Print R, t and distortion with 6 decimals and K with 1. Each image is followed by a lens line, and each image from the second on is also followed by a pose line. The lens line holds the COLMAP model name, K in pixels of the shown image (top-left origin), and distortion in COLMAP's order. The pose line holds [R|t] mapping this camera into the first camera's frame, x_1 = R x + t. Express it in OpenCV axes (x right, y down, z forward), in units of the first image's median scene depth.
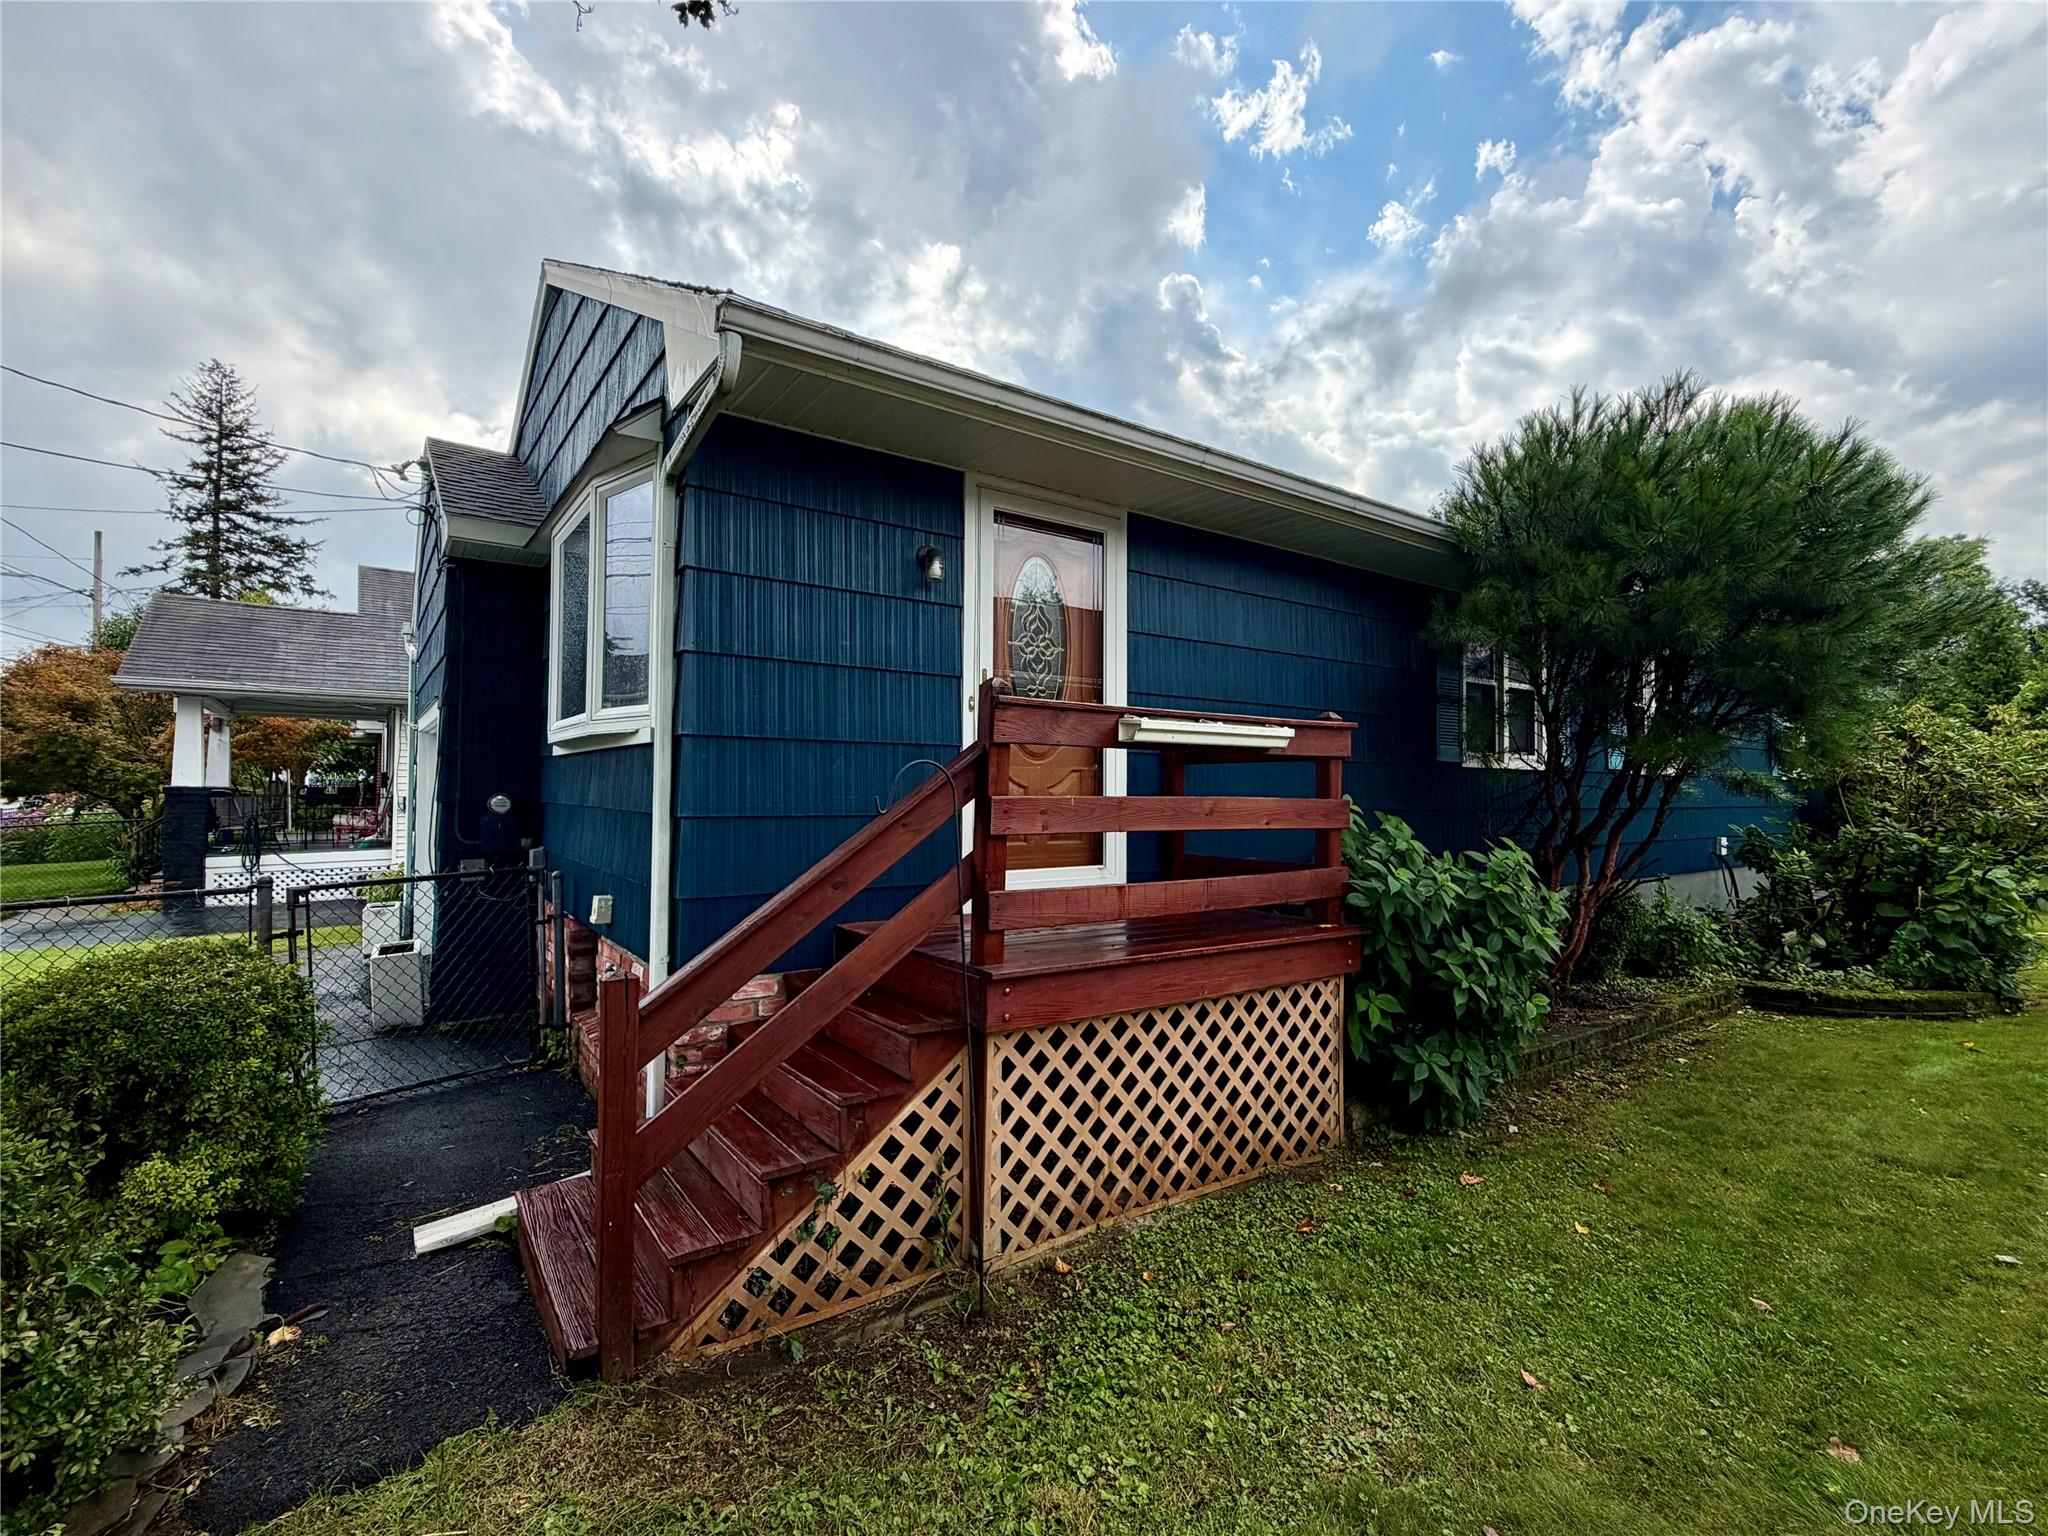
lens RADIAL K [[941.7, 0, 1024.0], [0, 941.7, 768.0], [0, 0, 1]] dist [0.032607, -0.006105]
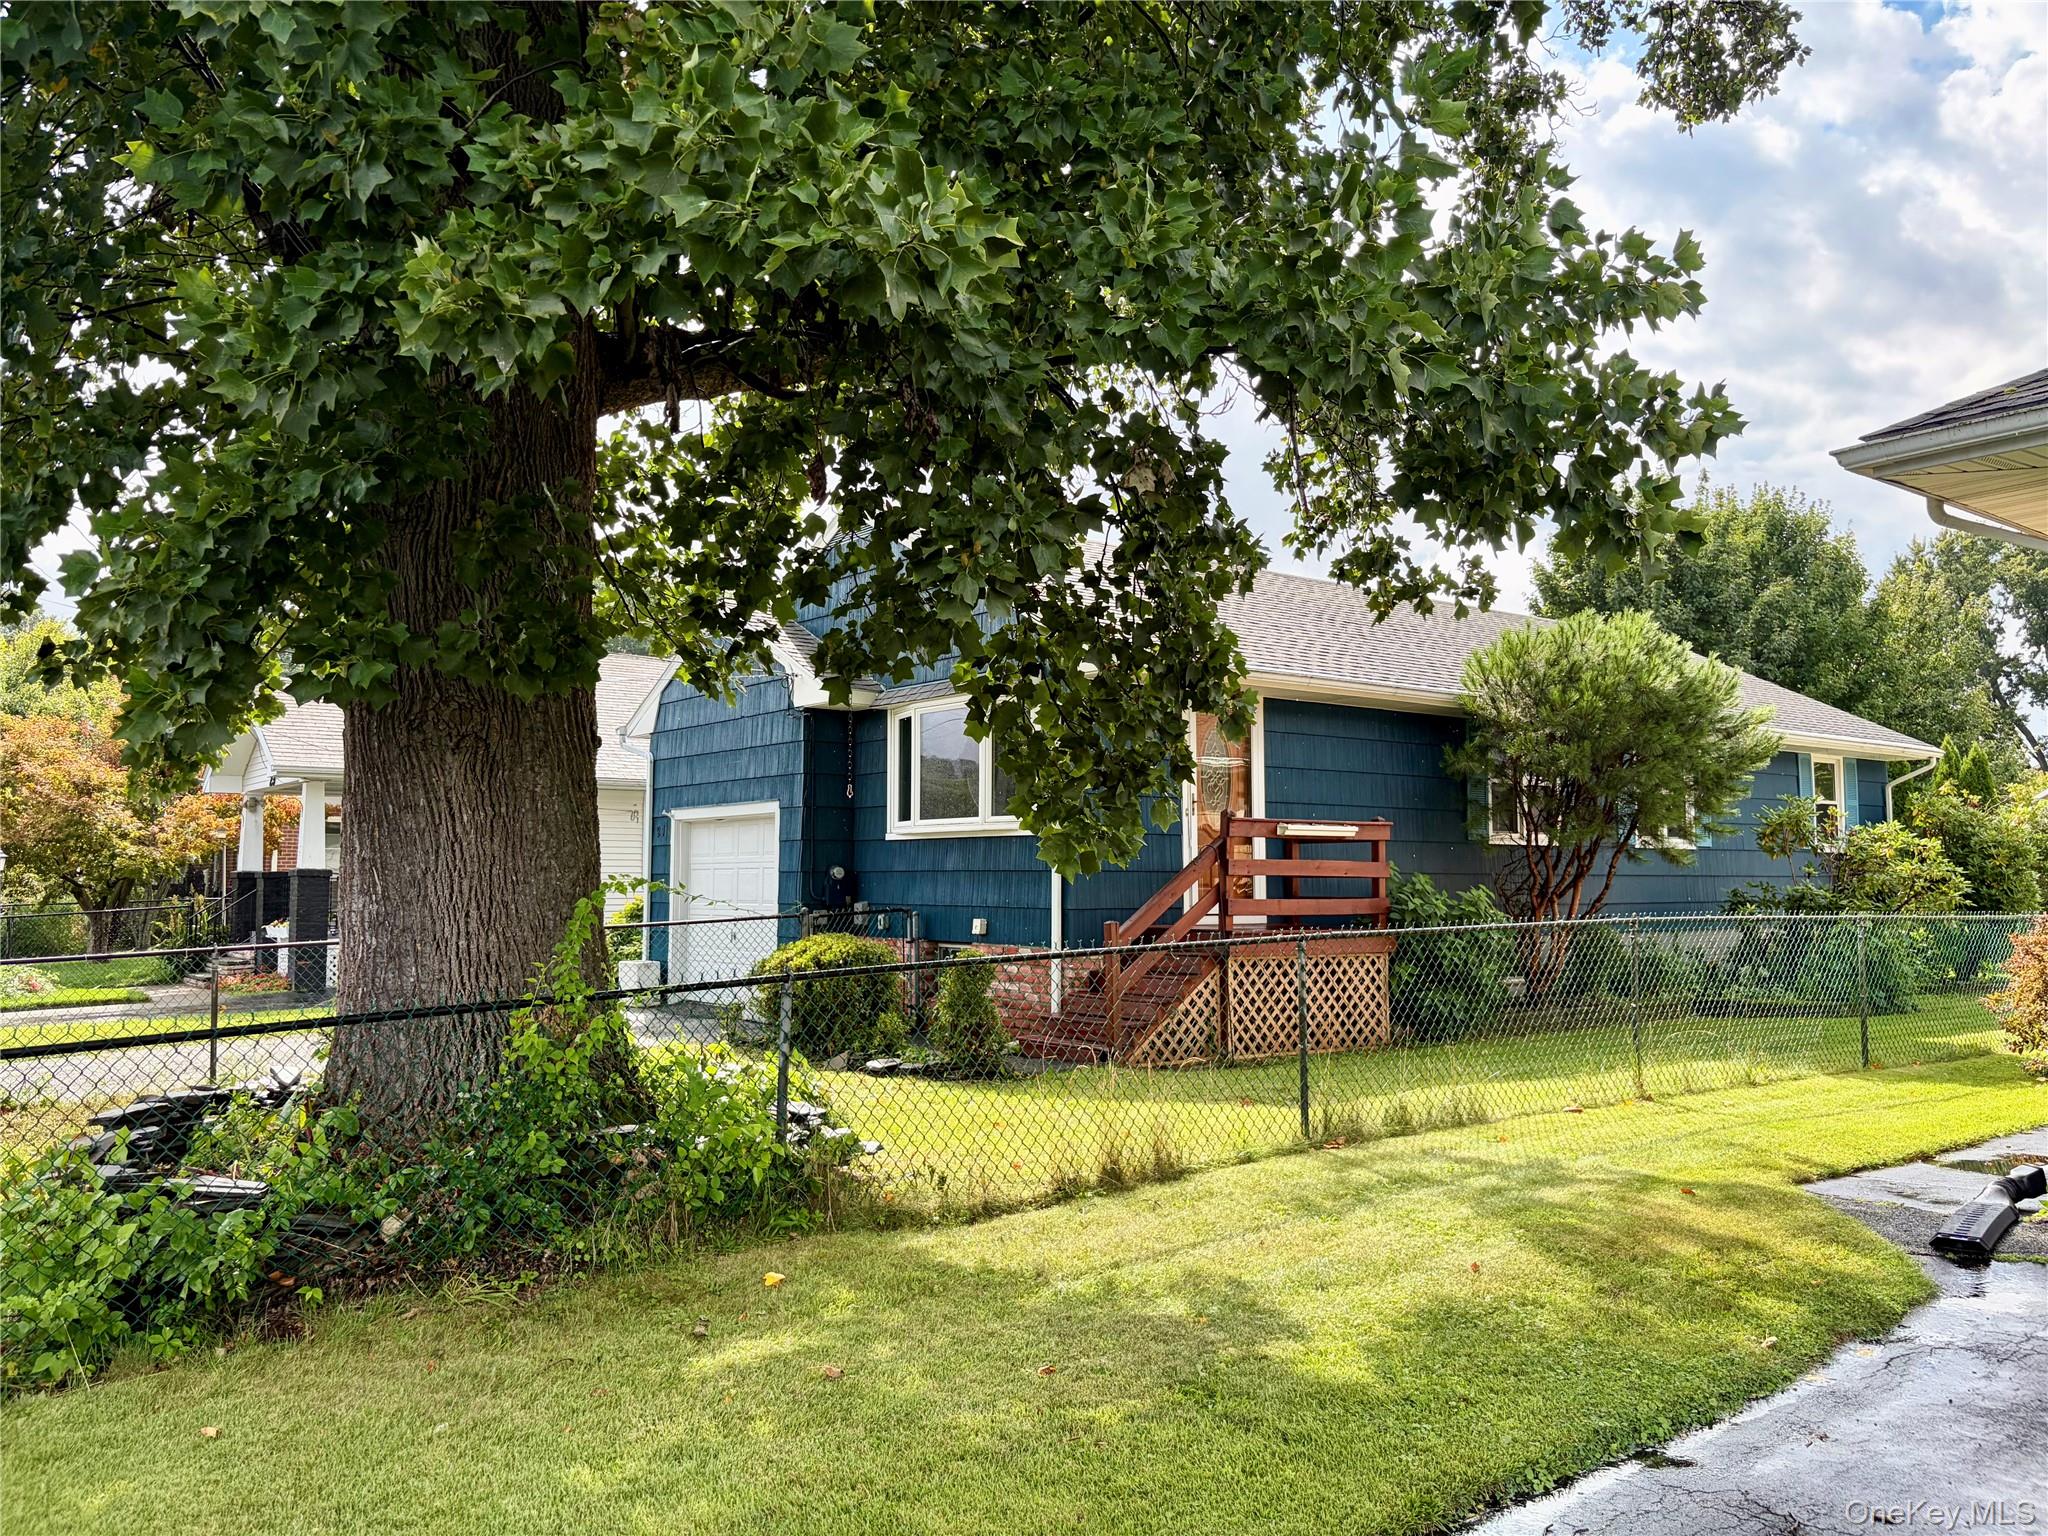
lens RADIAL K [[1539.2, 0, 1024.0], [0, 1539.2, 768.0], [0, 0, 1]] dist [0.097417, 0.000084]
pose [[0.999610, -0.006294, 0.027211, -0.489947], [0.007530, 0.998934, -0.045534, -0.020803], [-0.026895, 0.045721, 0.998592, -2.164738]]
